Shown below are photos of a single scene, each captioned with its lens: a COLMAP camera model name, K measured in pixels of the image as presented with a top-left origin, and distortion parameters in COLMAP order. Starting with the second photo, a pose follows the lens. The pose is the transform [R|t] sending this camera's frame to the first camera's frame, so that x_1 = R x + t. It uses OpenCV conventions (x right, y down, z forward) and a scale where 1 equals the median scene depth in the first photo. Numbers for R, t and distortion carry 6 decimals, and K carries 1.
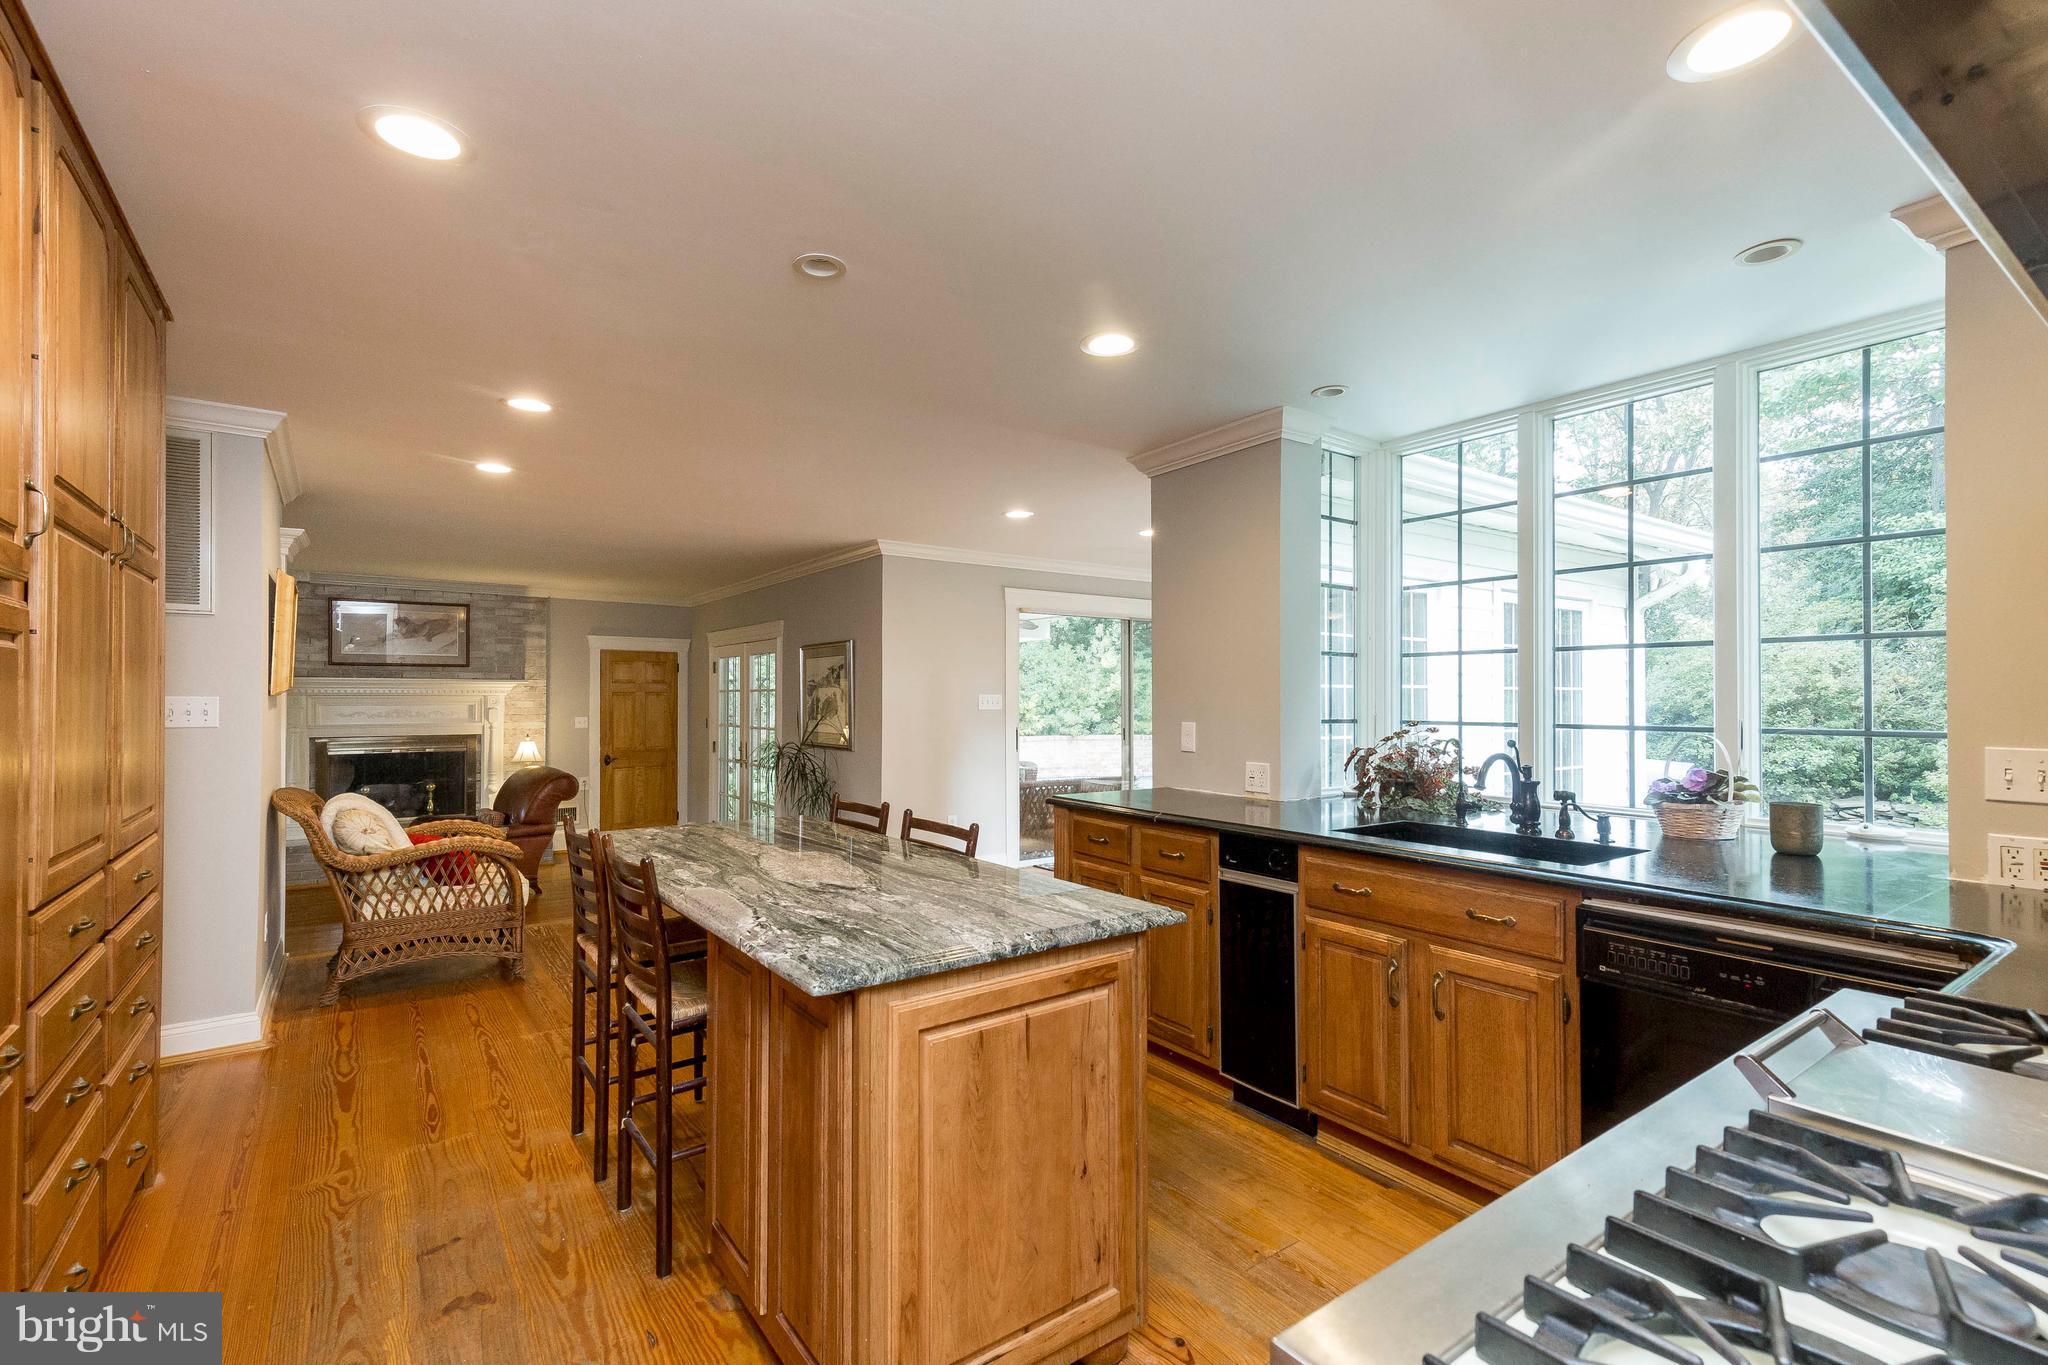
lens RADIAL K [[942.5, 0, 1025.4], [0, 942.5, 685.9], [0, 0, 1]] dist [0.005465, 0.001102]
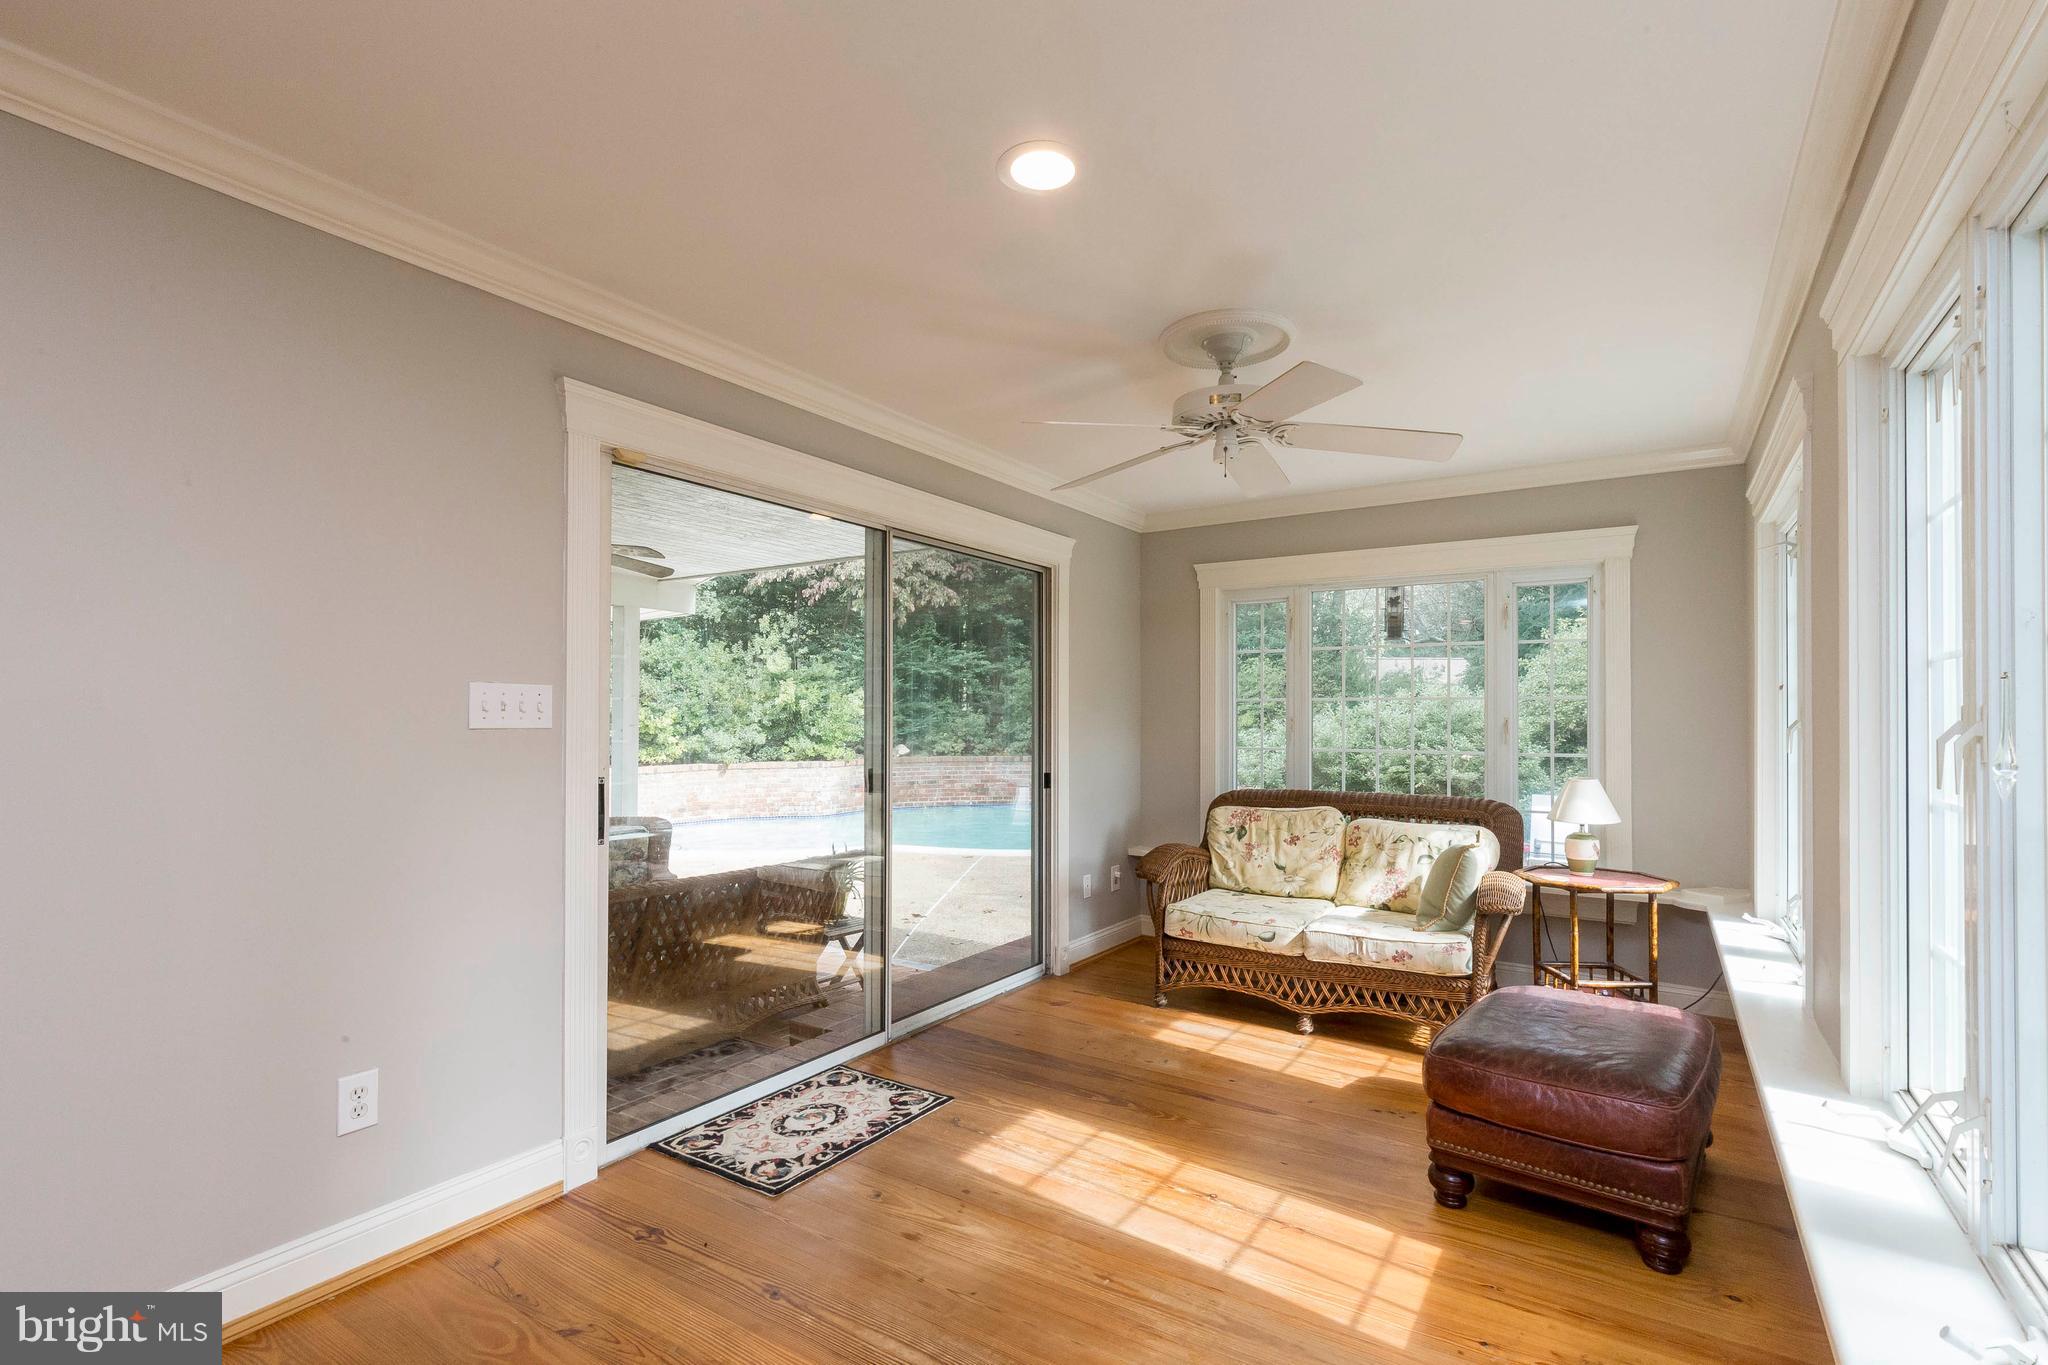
lens RADIAL K [[942.5, 0, 1029.2], [0, 942.5, 695.0], [0, 0, 1]] dist [0.005465, 0.001102]
pose [[0.932571, 0.010602, 0.360832, 0.004311], [-0.008033, 0.999931, -0.008618, 0.003279], [-0.360898, 0.005138, 0.932591, 0.222653]]
